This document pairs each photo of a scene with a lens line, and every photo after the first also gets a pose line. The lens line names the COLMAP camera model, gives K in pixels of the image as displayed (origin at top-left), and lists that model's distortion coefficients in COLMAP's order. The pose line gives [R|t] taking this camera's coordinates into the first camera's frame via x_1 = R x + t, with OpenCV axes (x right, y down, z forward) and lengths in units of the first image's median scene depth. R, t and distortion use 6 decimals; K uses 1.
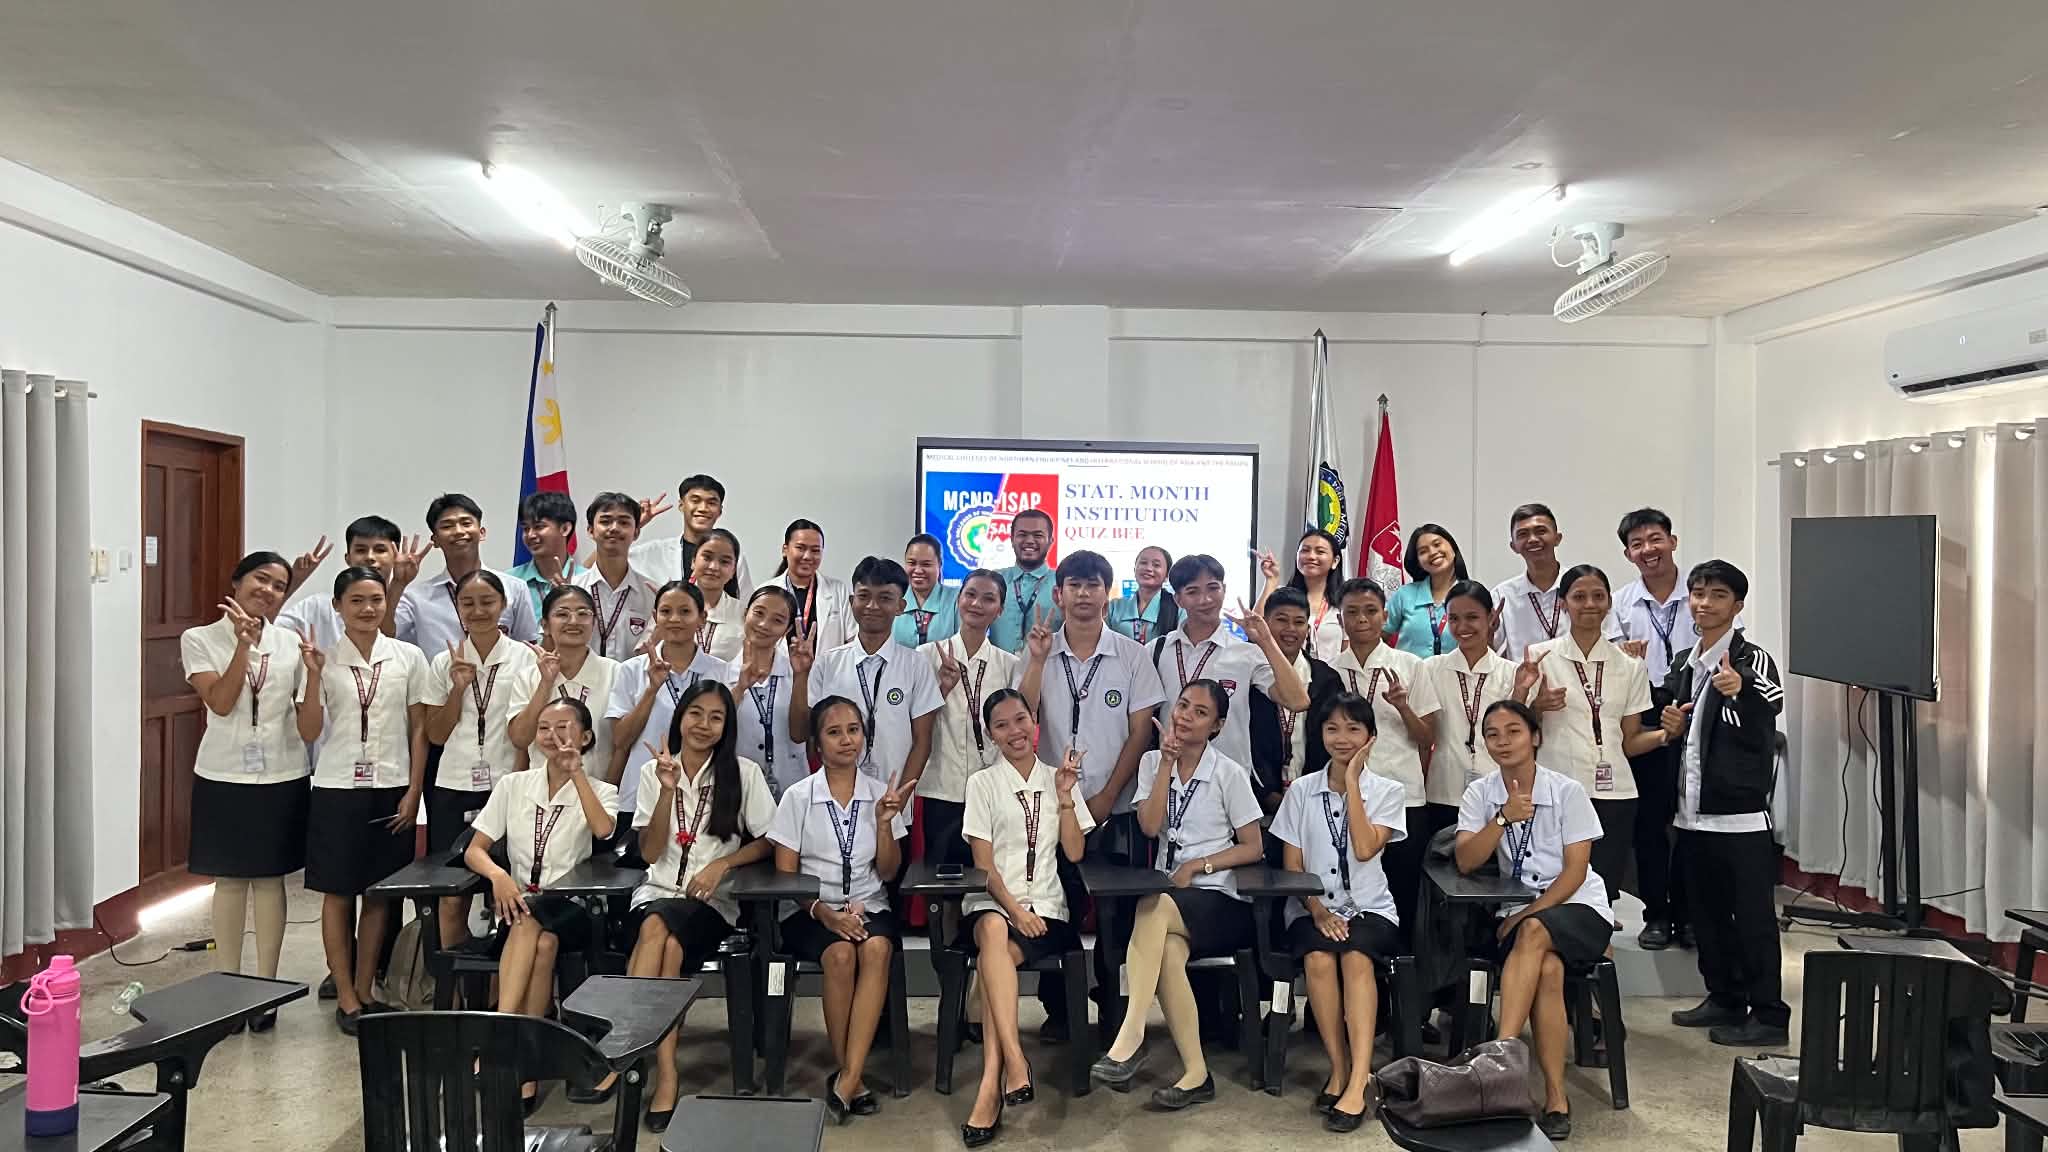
lens RADIAL K [[1536.6, 0, 1055.7], [0, 1536.6, 577.4], [0, 0, 1]] dist [0.151659, -0.165485]
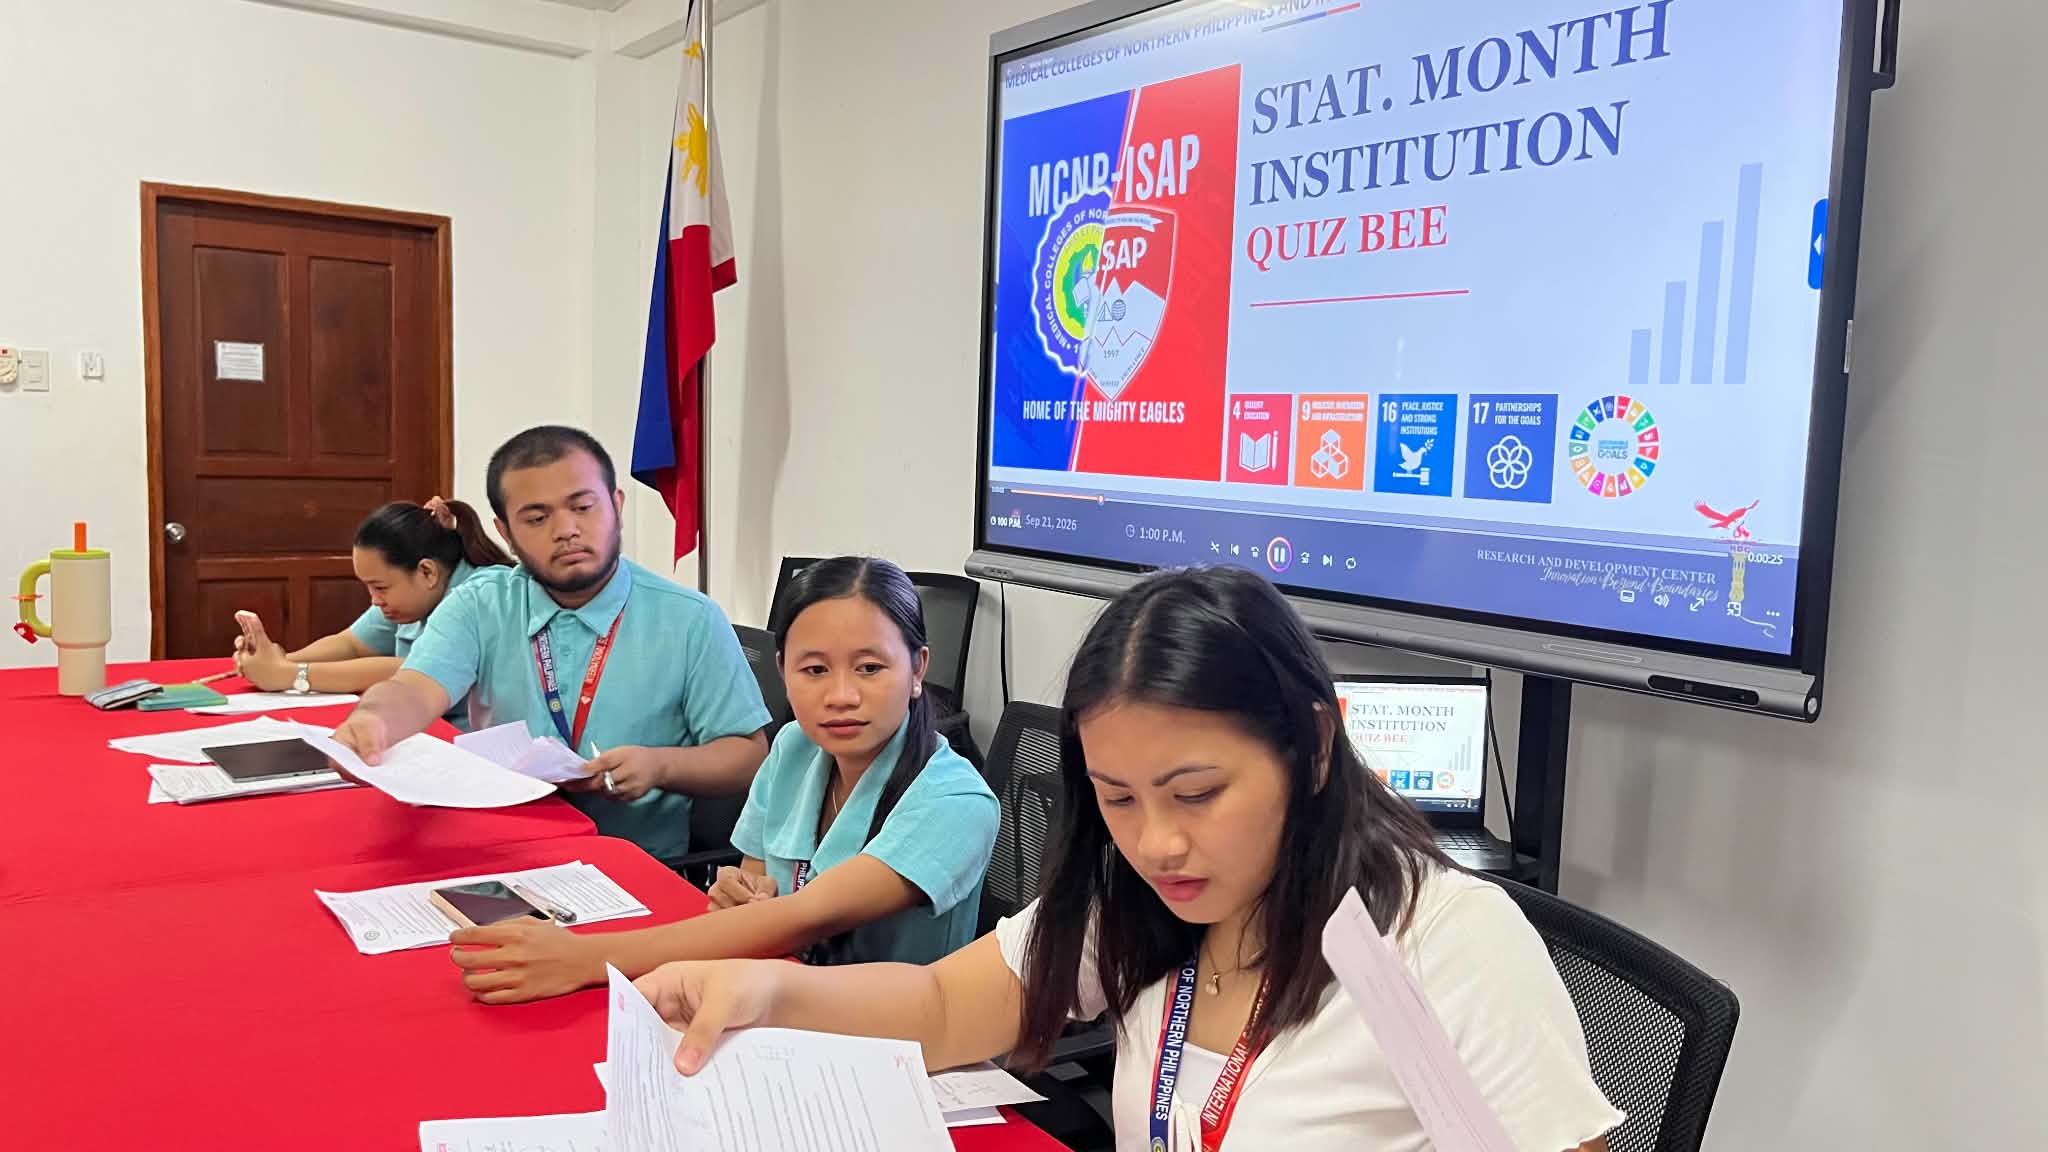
lens RADIAL K [[1588.5, 0, 1024.0], [0, 1588.5, 576.0], [0, 0, 1]] dist [0.030896, -0.002372]
pose [[0.569351, 0.074340, -0.818727, 0.254346], [-0.037280, 0.997213, 0.064621, 0.018978], [0.821249, -0.006270, 0.570536, 0.773659]]
